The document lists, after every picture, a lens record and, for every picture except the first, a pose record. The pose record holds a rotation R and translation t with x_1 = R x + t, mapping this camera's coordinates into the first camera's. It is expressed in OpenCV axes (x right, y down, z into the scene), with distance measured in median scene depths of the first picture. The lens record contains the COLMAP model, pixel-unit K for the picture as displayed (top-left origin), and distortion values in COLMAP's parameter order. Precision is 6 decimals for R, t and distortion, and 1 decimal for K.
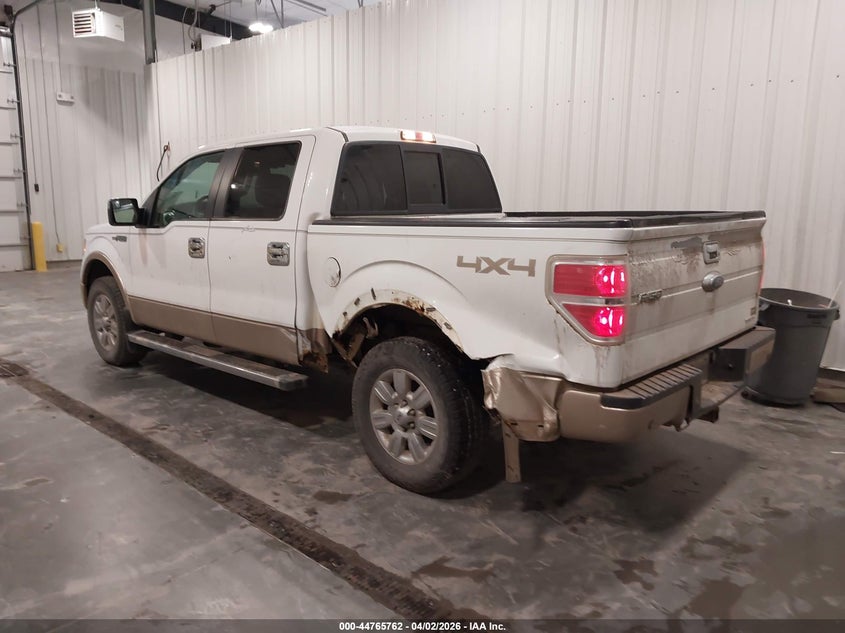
lens RADIAL K [[661.7, 0, 415.7], [0, 661.7, 317.5], [0, 0, 1]] dist [-0.002621, -0.005482]
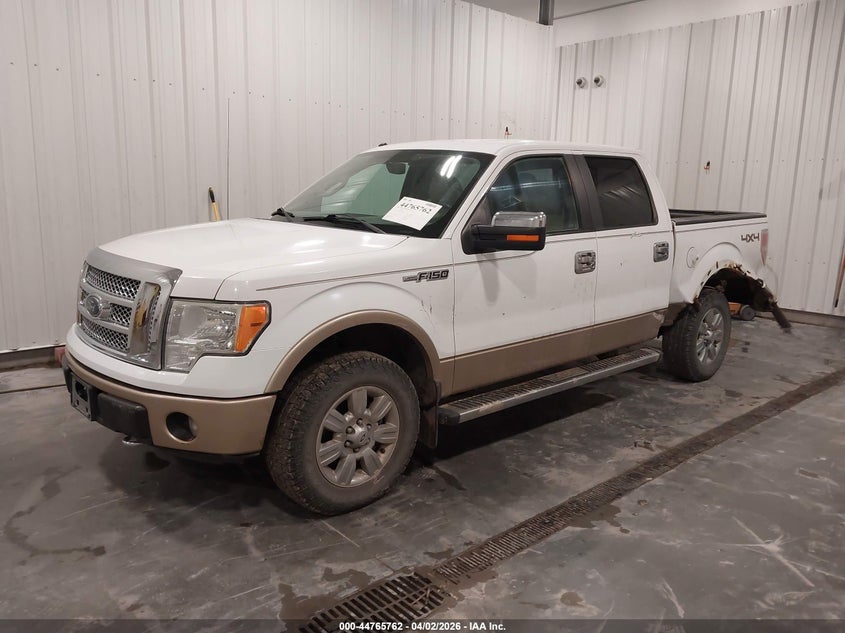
lens RADIAL K [[661.7, 0, 415.7], [0, 661.7, 317.5], [0, 0, 1]] dist [-0.002621, -0.005482]
pose [[0.100235, -0.193272, 0.976012, -1.321332], [0.164202, 0.970715, 0.175360, -0.239345], [-0.981321, 0.142686, 0.129035, 1.164502]]
